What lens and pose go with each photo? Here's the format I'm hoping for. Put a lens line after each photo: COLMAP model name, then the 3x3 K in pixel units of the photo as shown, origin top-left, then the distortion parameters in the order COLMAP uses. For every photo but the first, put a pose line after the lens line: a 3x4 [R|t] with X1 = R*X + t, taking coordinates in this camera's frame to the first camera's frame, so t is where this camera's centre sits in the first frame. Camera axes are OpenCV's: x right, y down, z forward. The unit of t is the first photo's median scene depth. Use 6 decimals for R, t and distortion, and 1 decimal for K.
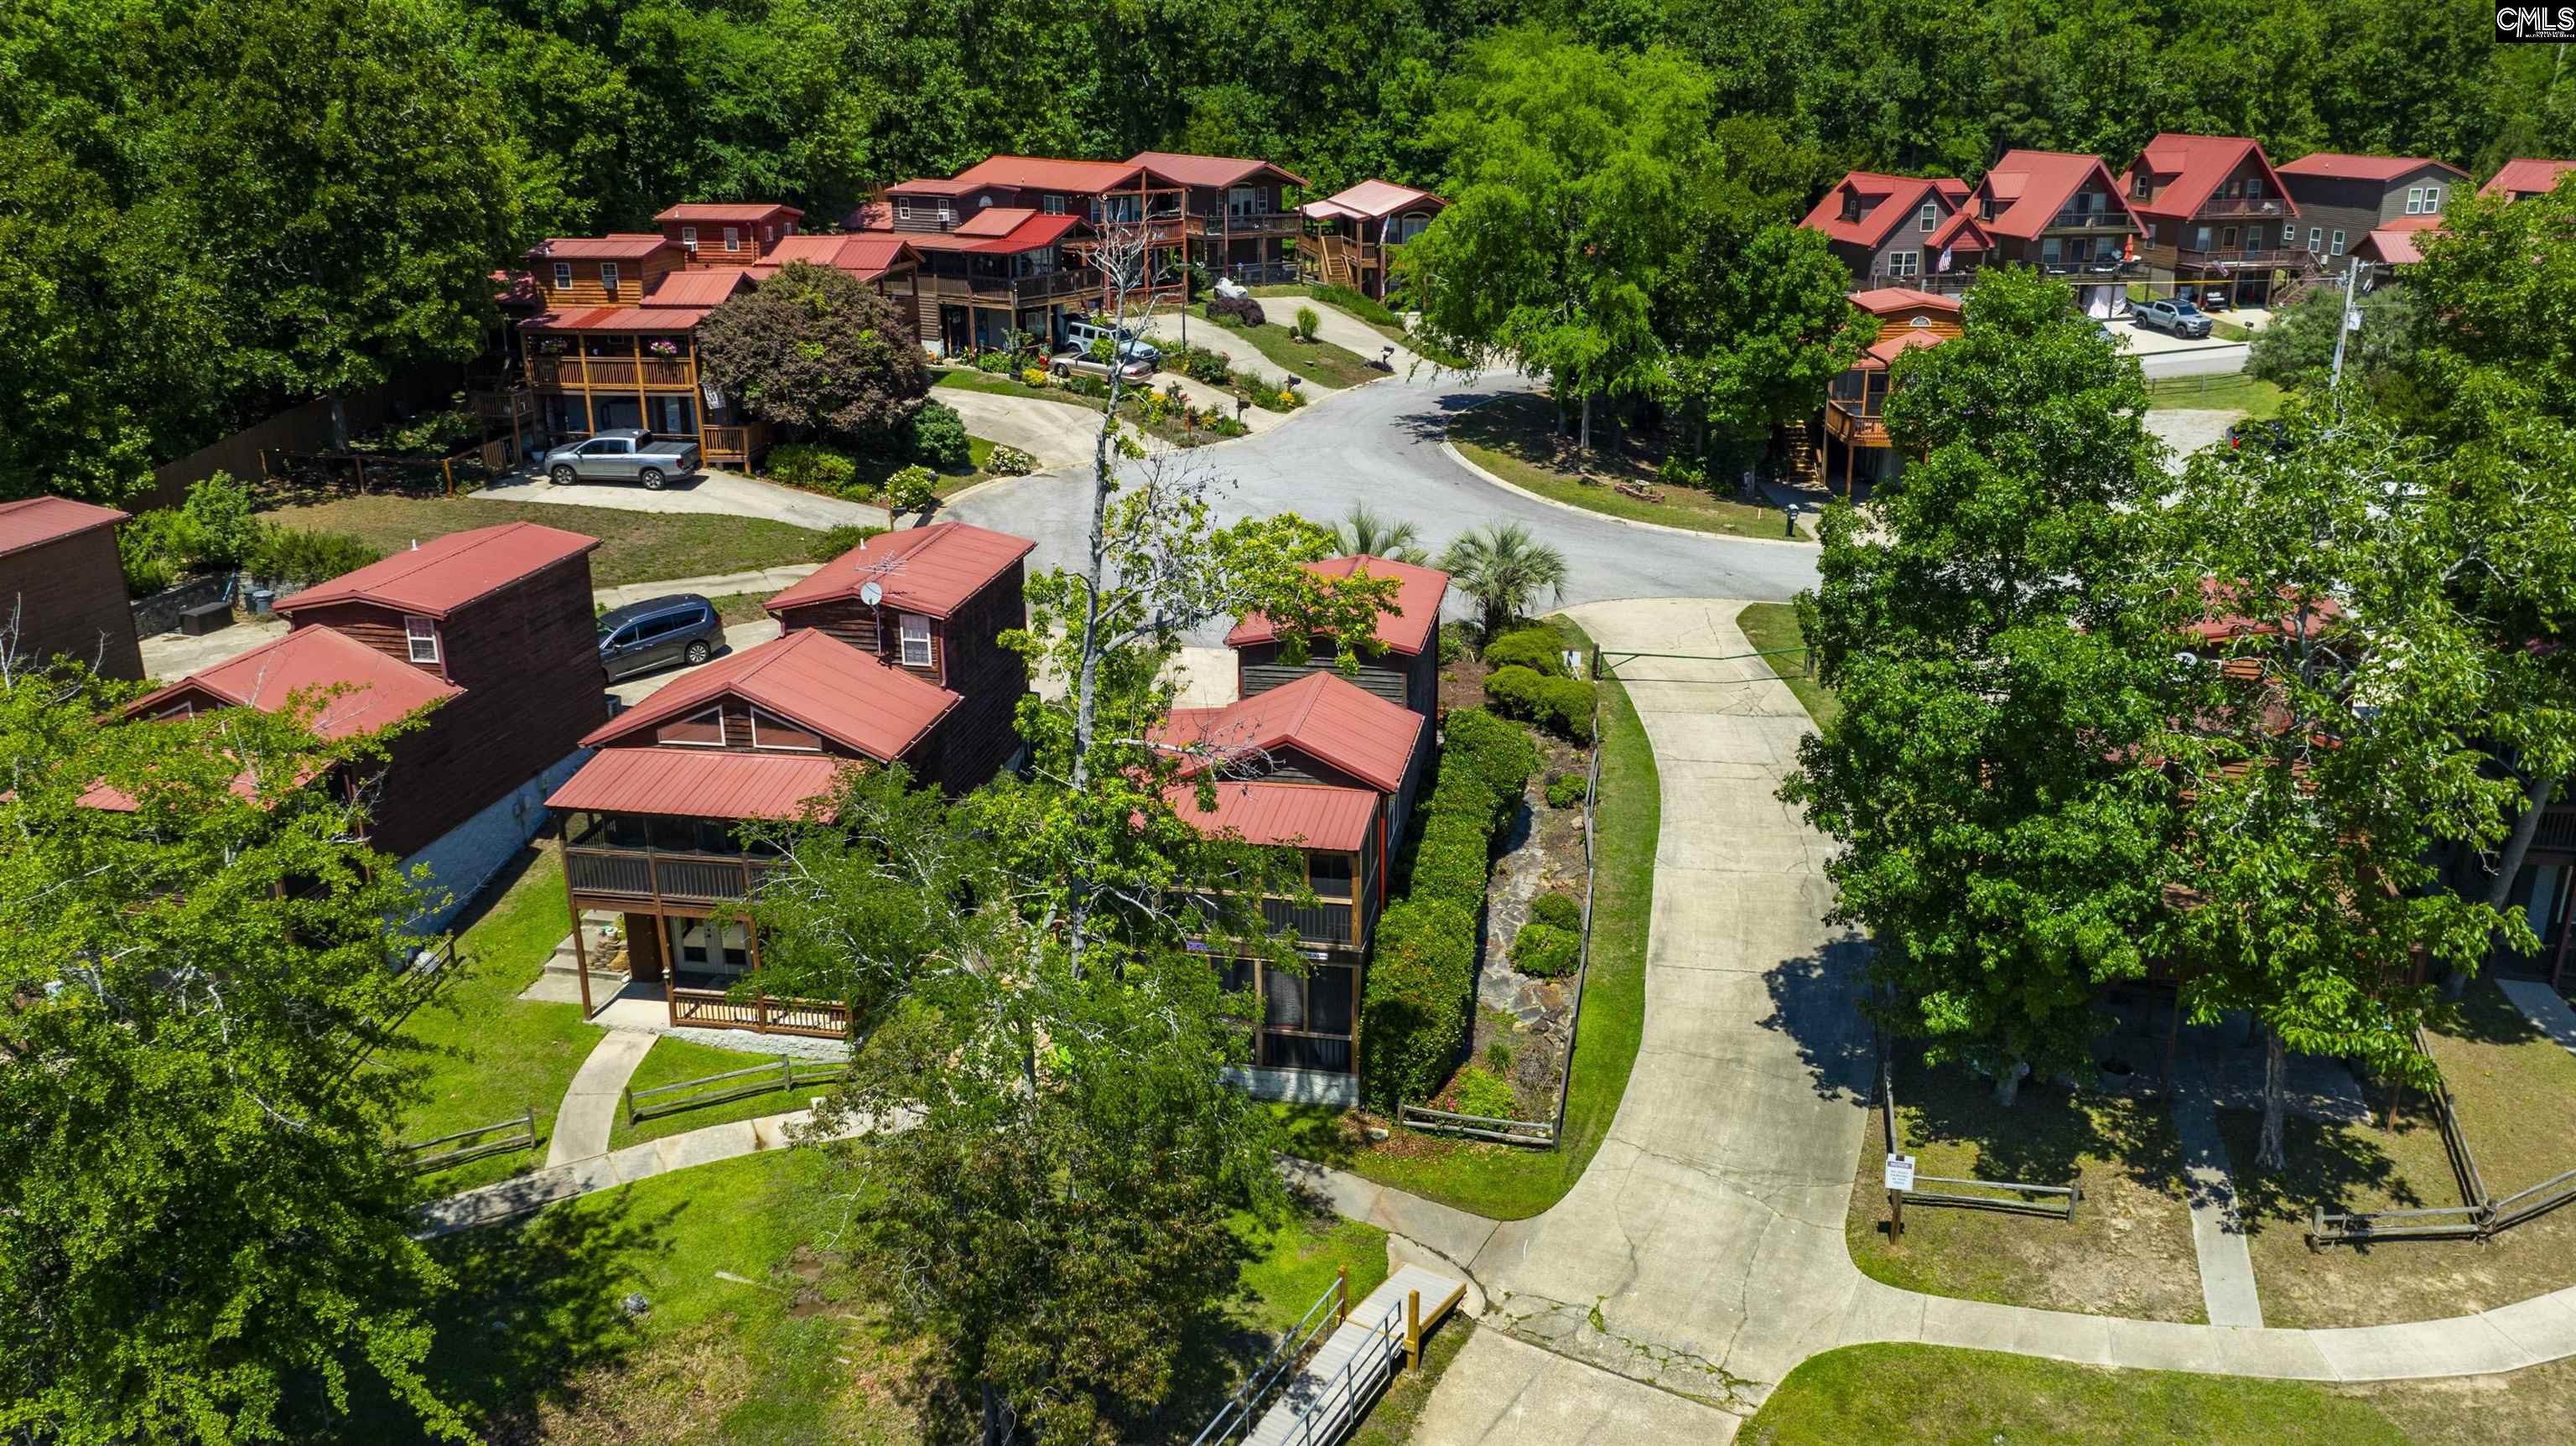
lens RADIAL K [[1961.1, 0, 1293.4], [0, 1961.1, 715.8], [0, 0, 1]] dist [-0.013062, 0.000832]
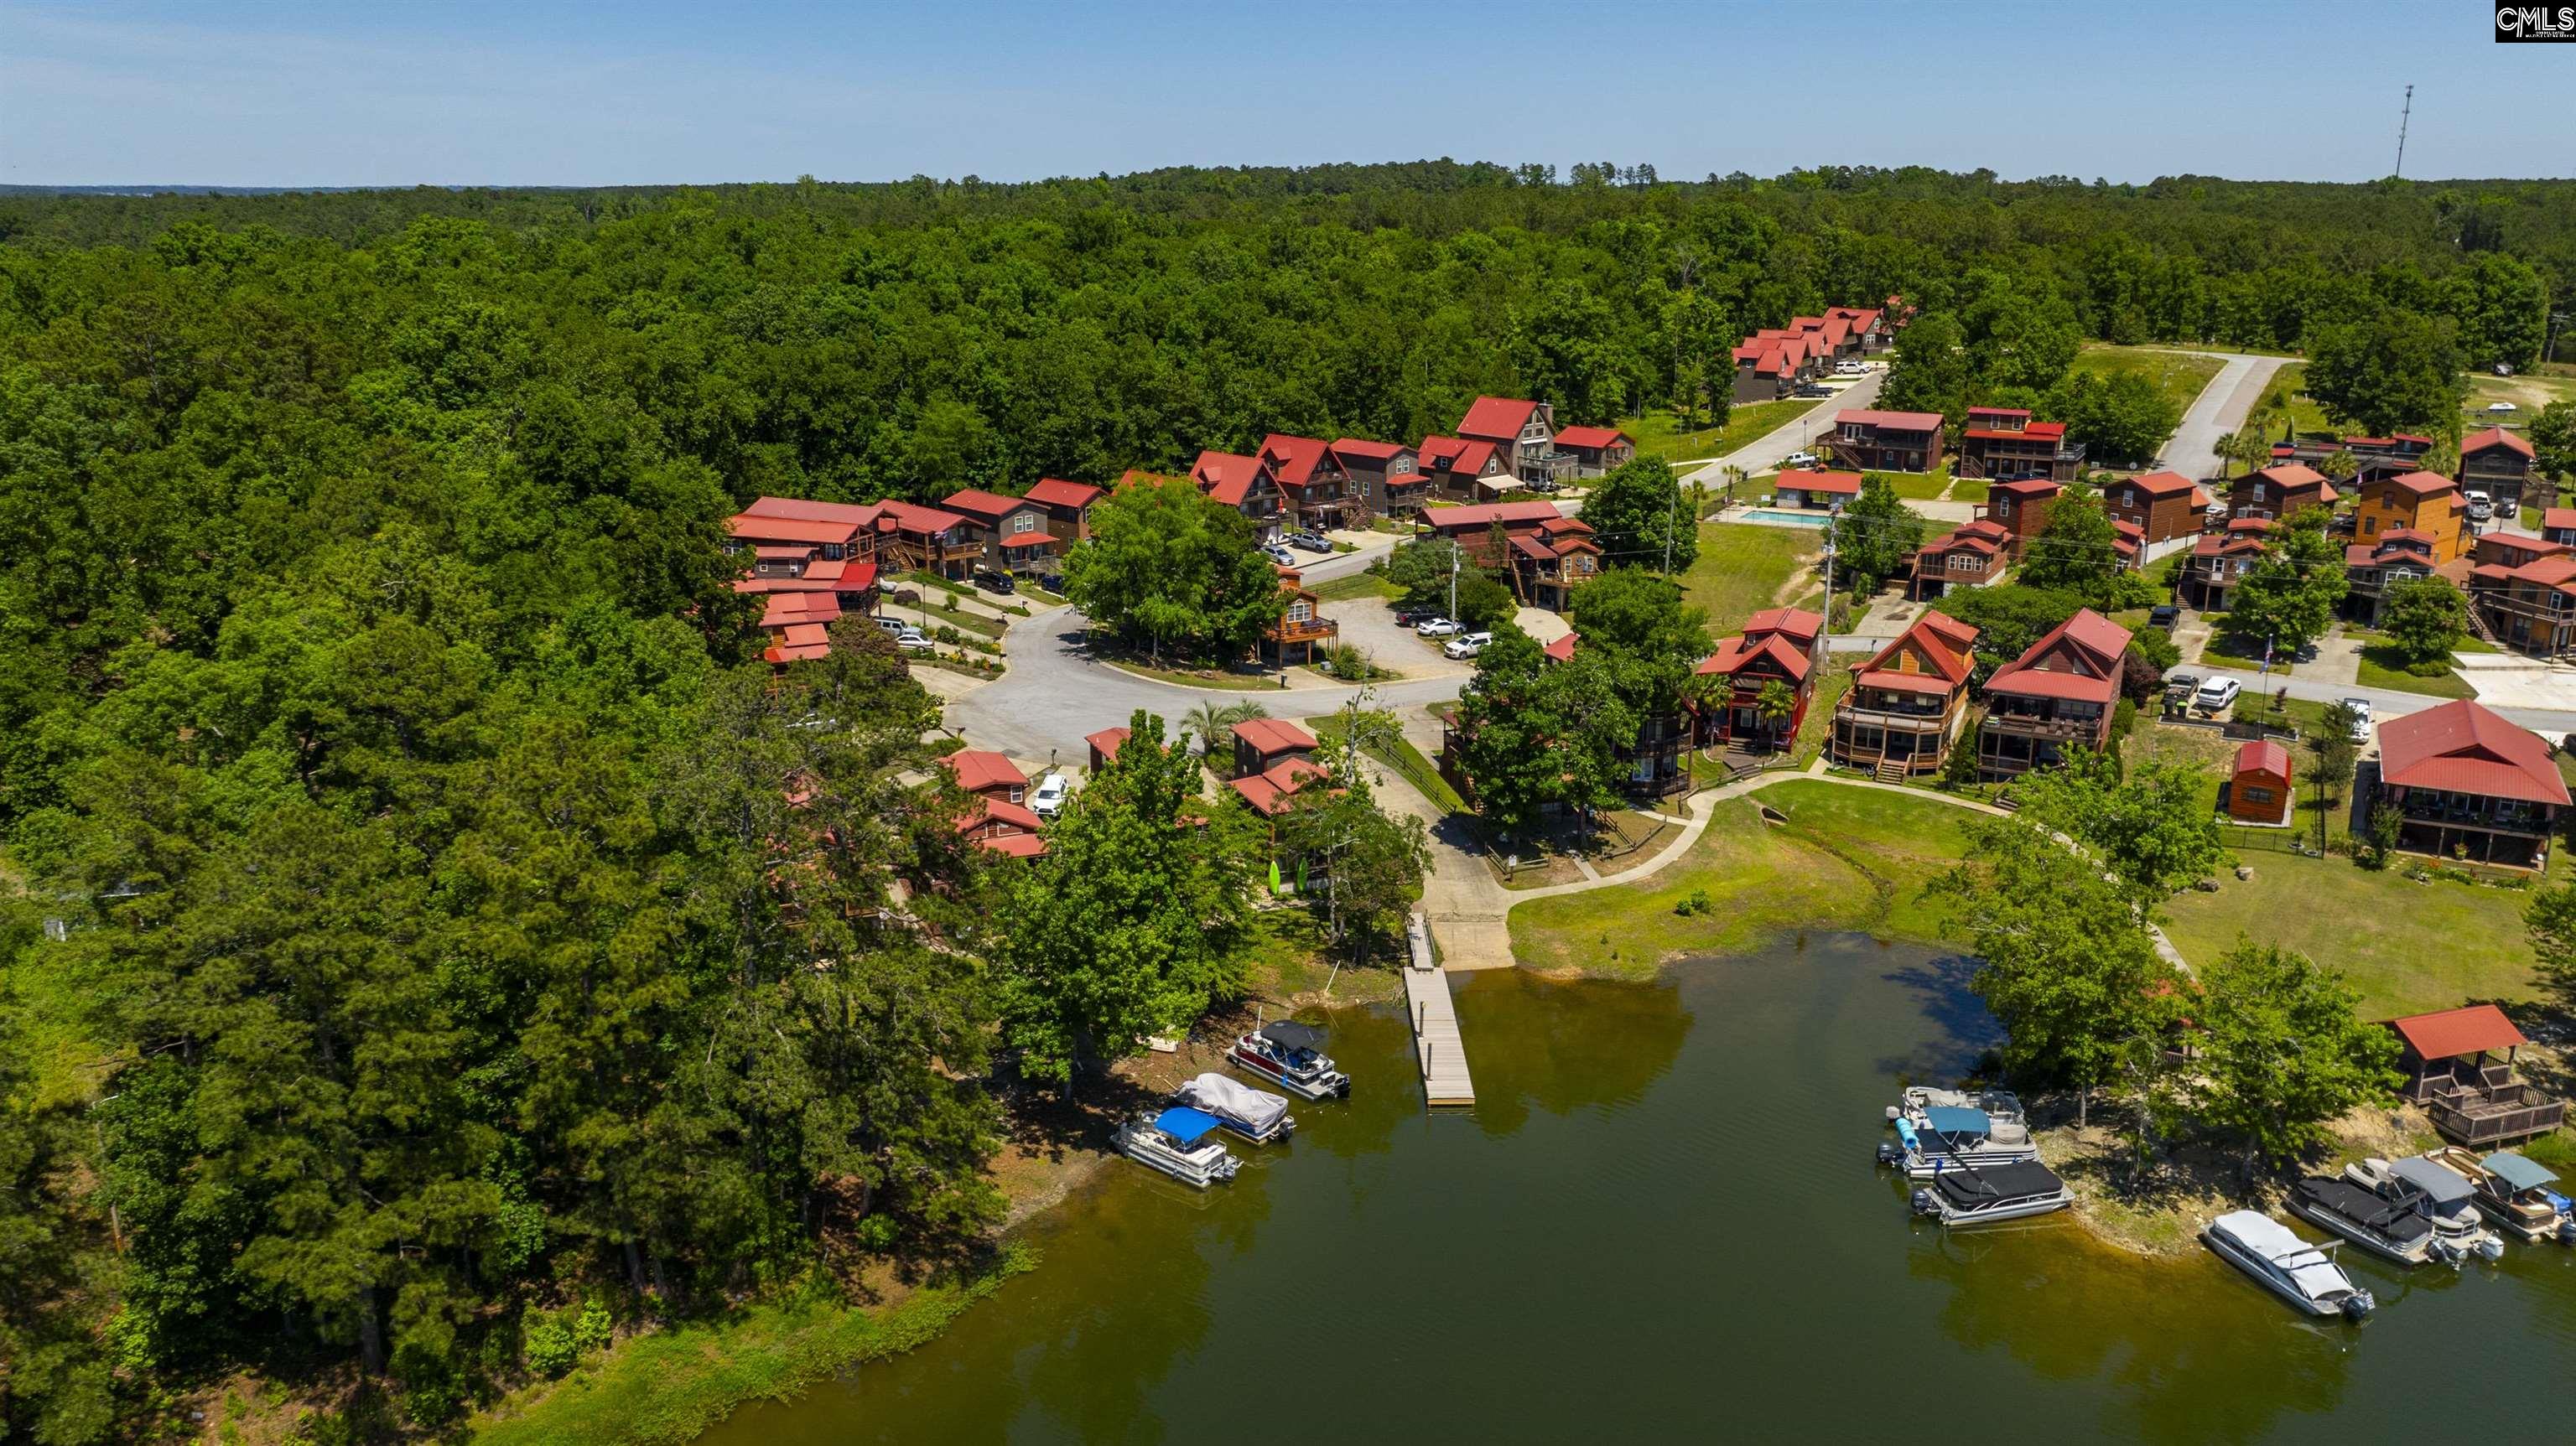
lens RADIAL K [[1961.1, 0, 1293.4], [0, 1961.1, 715.8], [0, 0, 1]] dist [-0.013062, 0.000832]
pose [[0.842738, -0.131984, 0.521893, -0.985703], [0.162387, 0.986645, -0.012701, -0.030548], [-0.513247, 0.095452, 0.852916, -1.008185]]
